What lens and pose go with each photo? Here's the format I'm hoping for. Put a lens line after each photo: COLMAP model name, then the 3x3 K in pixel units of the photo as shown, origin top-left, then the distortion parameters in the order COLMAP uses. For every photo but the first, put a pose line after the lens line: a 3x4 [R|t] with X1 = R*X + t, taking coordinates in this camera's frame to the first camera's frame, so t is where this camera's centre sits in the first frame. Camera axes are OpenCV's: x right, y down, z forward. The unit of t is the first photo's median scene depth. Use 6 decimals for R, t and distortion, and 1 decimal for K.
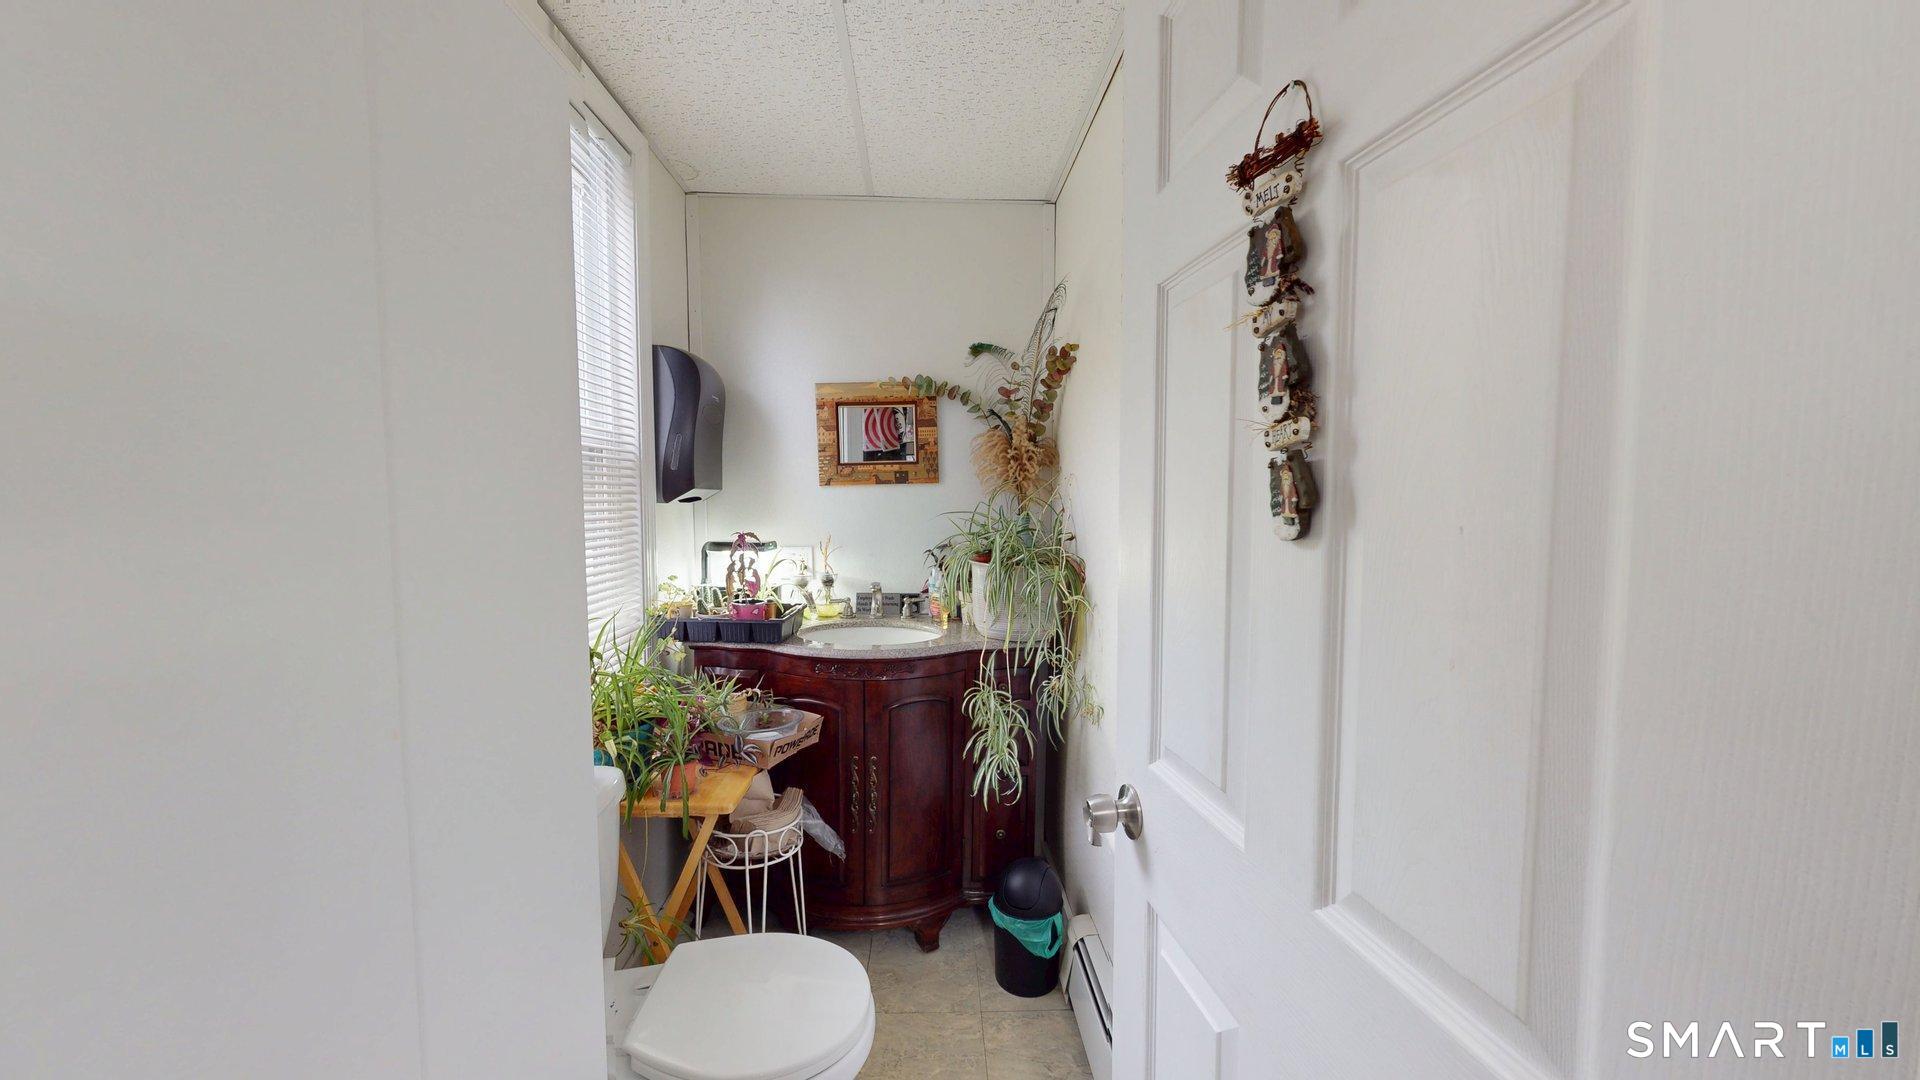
lens RADIAL K [[706.1, 0, 961.7], [0, 706.1, 538.5], [0, 0, 1]] dist [0.000583, 0.000090]
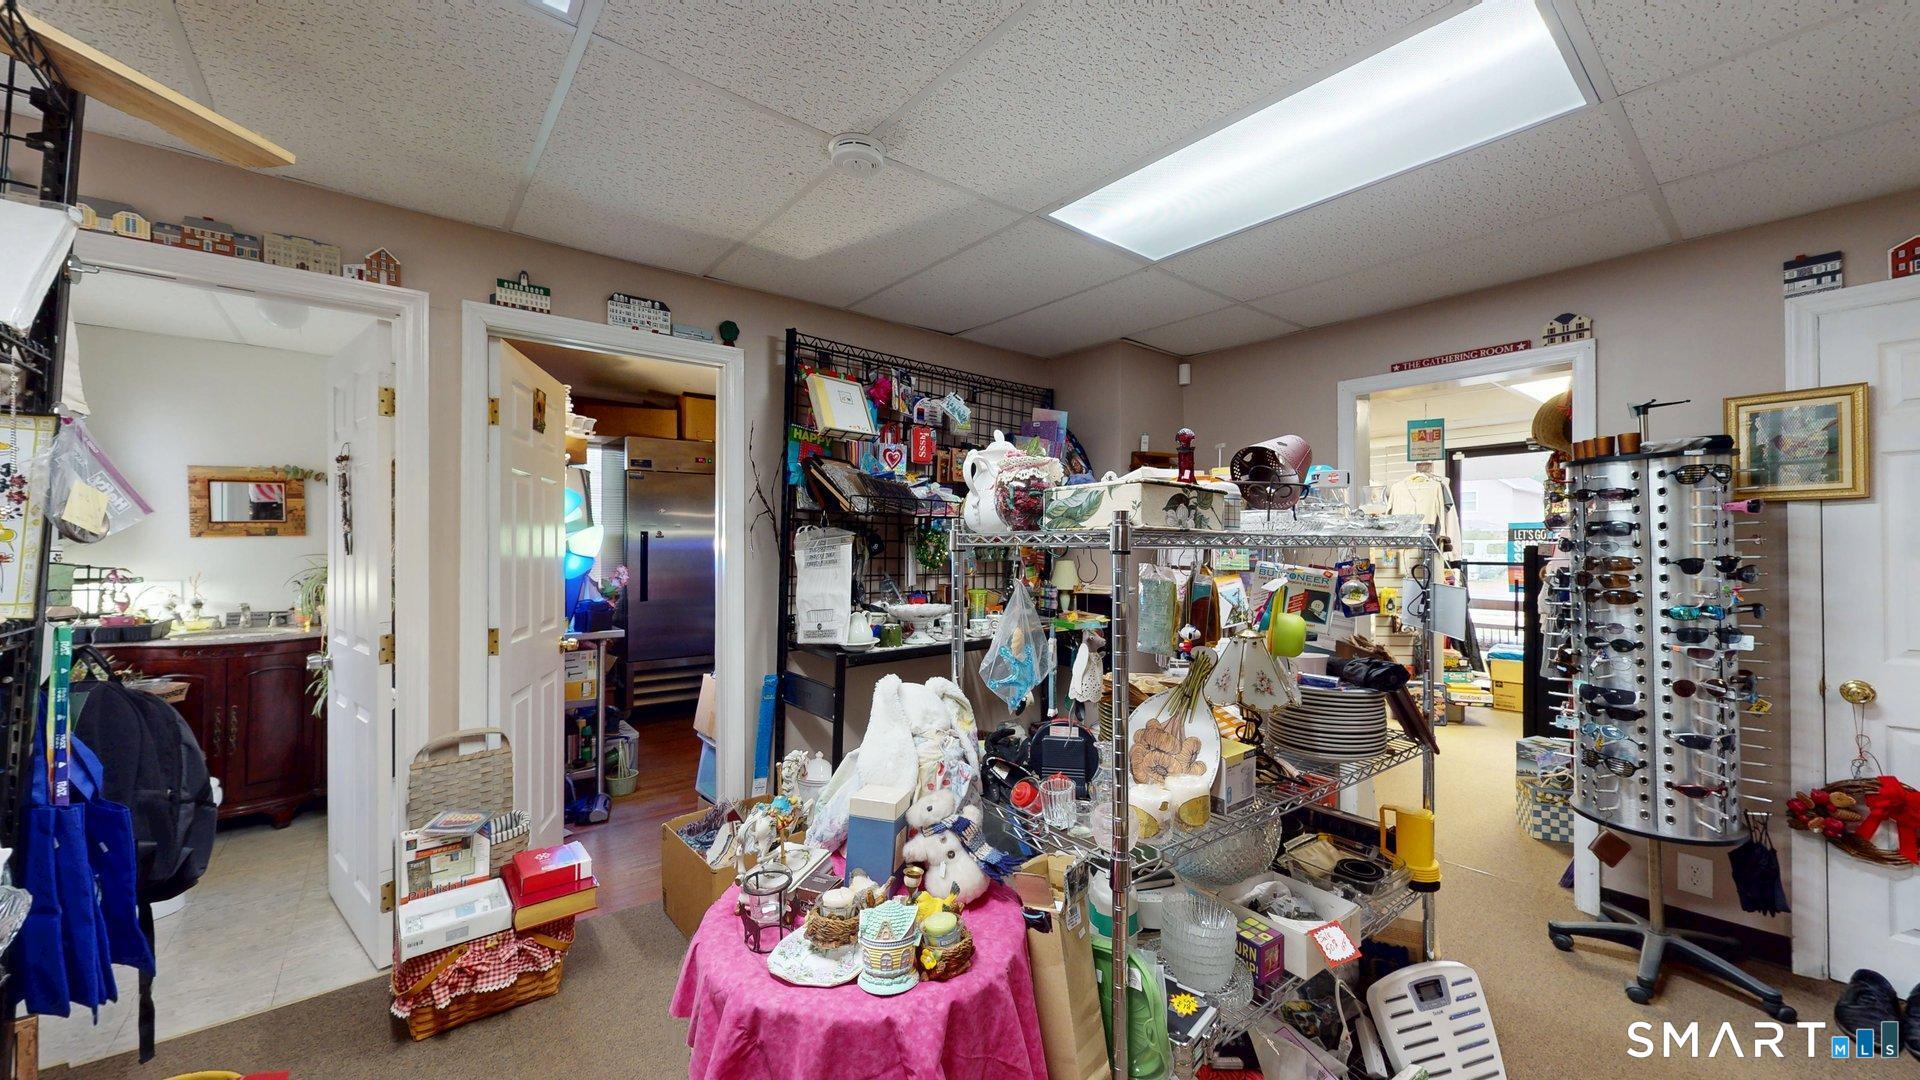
lens RADIAL K [[706.1, 0, 959.7], [0, 706.1, 534.5], [0, 0, 1]] dist [0.000583, 0.000090]
pose [[0.808977, 0.001945, 0.587837, 0.215669], [0.043613, 0.997040, -0.063318, 0.076986], [-0.586220, 0.076860, 0.806498, -1.055447]]
